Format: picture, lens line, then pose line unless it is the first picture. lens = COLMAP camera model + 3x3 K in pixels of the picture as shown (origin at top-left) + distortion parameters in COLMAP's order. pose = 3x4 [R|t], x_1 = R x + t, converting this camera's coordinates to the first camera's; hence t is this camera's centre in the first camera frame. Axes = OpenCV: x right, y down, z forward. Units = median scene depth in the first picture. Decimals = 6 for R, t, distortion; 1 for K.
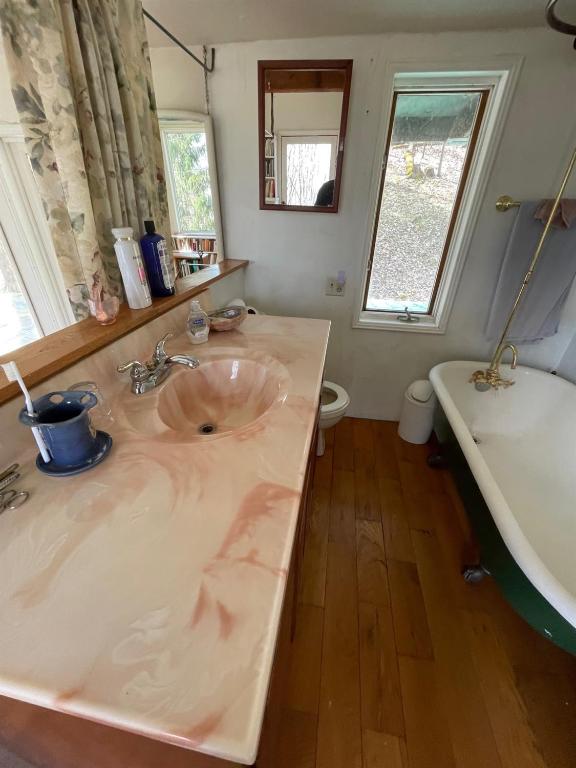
lens RADIAL K [[304.9, 0, 285.5], [0, 304.9, 382.6], [0, 0, 1]] dist [-0.001395, -0.000214]
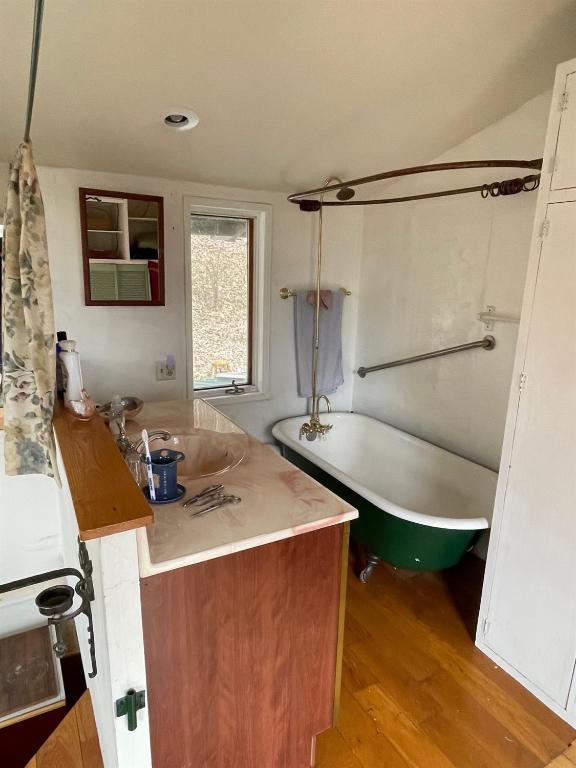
lens RADIAL K [[474.9, 0, 288.2], [0, 474.9, 383.9], [0, 0, 1]] dist [-0.004297, 0.000964]
pose [[0.773709, -0.147619, 0.616103, -0.683672], [0.308504, 0.937175, -0.162875, 0.129633], [-0.553353, 0.316089, 0.770642, -0.533023]]
